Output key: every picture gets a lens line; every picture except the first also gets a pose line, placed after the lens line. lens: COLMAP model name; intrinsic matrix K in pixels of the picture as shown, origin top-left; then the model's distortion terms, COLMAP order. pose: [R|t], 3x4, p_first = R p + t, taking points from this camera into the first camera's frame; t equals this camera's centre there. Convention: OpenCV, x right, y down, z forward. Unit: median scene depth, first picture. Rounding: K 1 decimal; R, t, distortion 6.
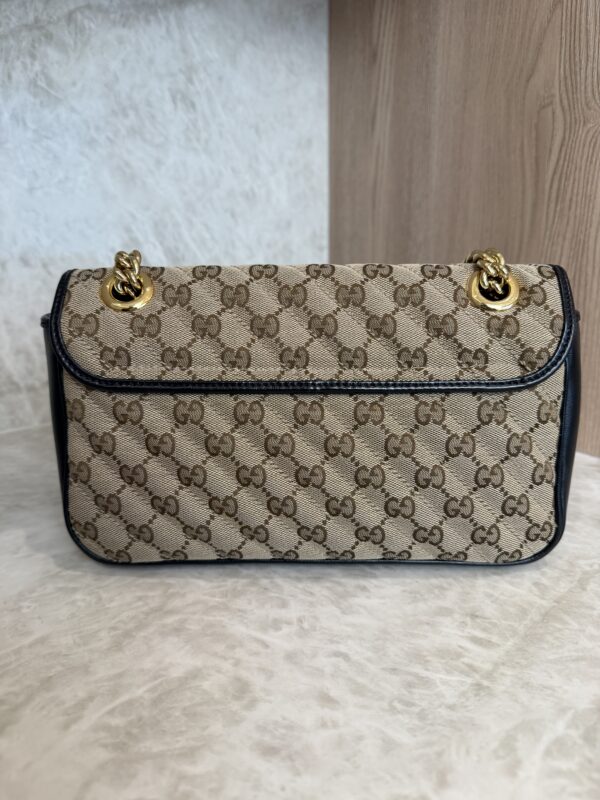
lens RADIAL K [[588.9, 0, 298.7], [0, 588.9, 398.6], [0, 0, 1]] dist [-0.027961, 0.007512]
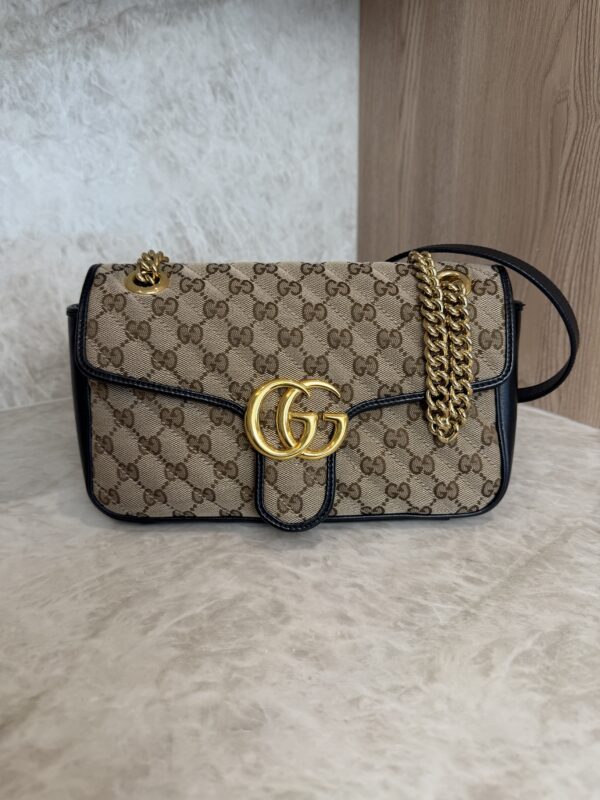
lens RADIAL K [[585.0, 0, 299.7], [0, 585.0, 398.4], [0, 0, 1]] dist [-0.022122, 0.002728]
pose [[0.998740, 0.010620, -0.049048, 0.005982], [-0.007520, 0.997988, 0.062963, -0.038727], [0.049617, -0.062515, 0.996810, -0.213227]]
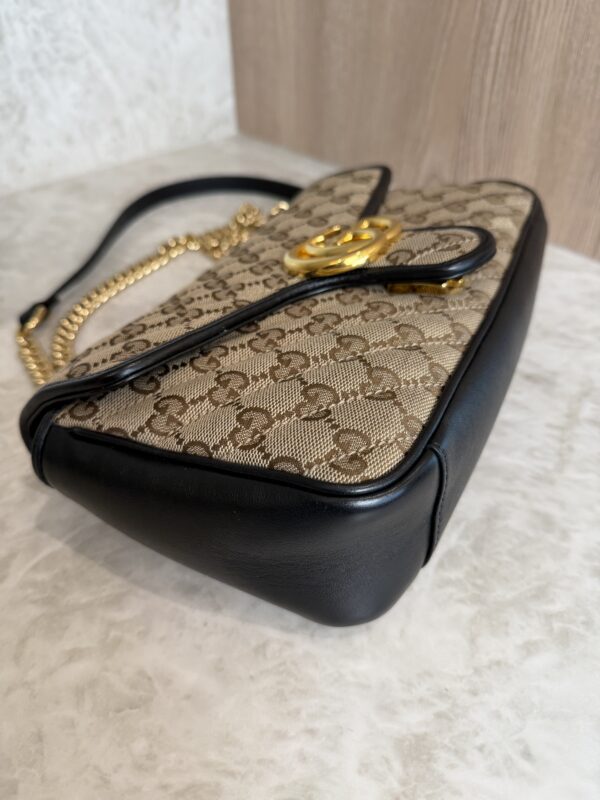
lens RADIAL K [[606.5, 0, 296.1], [0, 606.5, 400.7], [0, 0, 1]] dist [-0.064319, 0.025678]
pose [[0.991068, -0.083714, 0.103812, 0.045105], [0.032404, 0.906266, 0.421465, -0.140623], [-0.129363, -0.414336, 0.900883, 0.093529]]
